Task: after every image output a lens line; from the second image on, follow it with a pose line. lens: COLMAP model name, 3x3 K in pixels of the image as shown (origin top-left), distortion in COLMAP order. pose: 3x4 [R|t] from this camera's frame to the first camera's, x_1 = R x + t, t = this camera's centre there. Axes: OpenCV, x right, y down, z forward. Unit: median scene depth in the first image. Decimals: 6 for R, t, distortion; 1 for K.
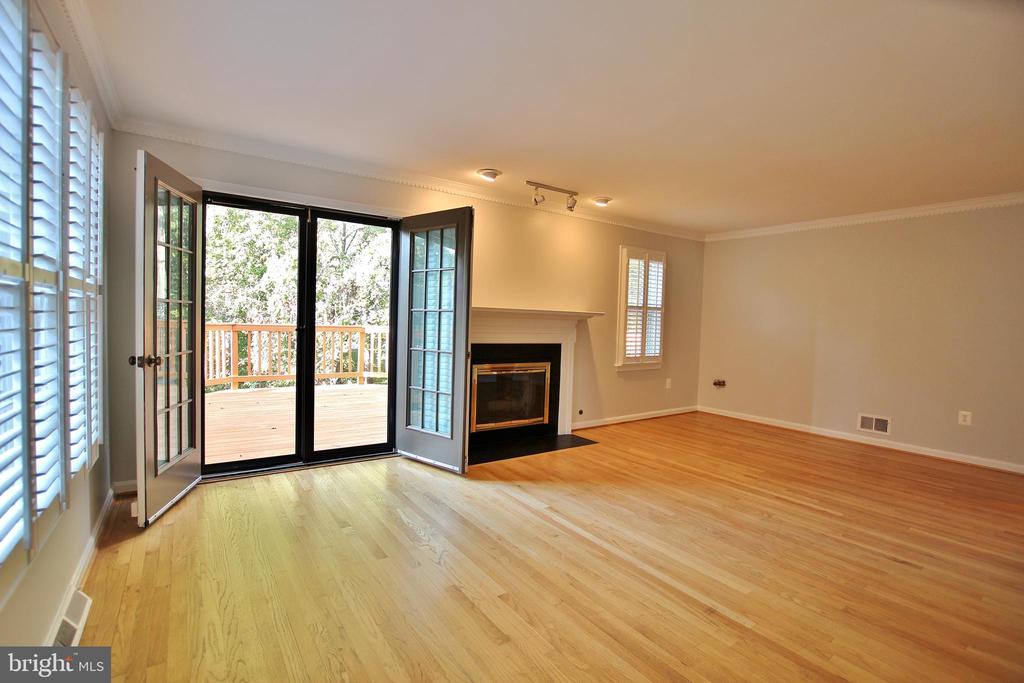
lens RADIAL K [[482.6, 0, 512.0], [0, 482.6, 341.5], [0, 0, 1]] dist [-0.003497, 0.000083]
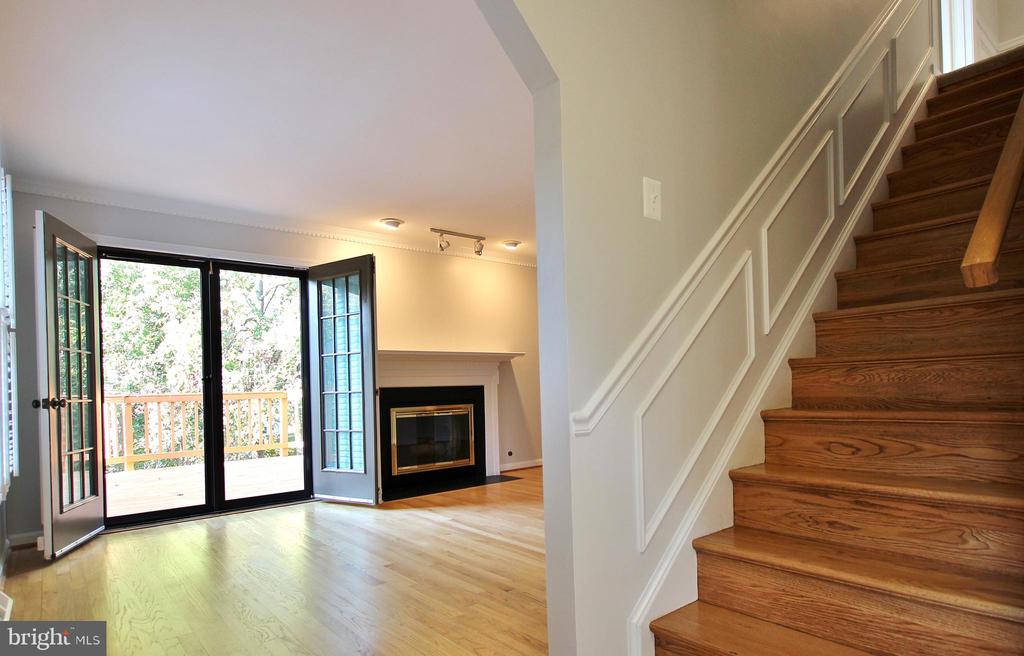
lens RADIAL K [[575.7, 0, 542.8], [0, 575.7, 384.9], [0, 0, 1]] dist [0.036180, 0.000110]
pose [[0.992683, -0.061549, 0.103887, 0.132947], [0.066456, 0.996799, -0.044447, 0.086929], [-0.100819, 0.051026, 0.993595, -0.282542]]
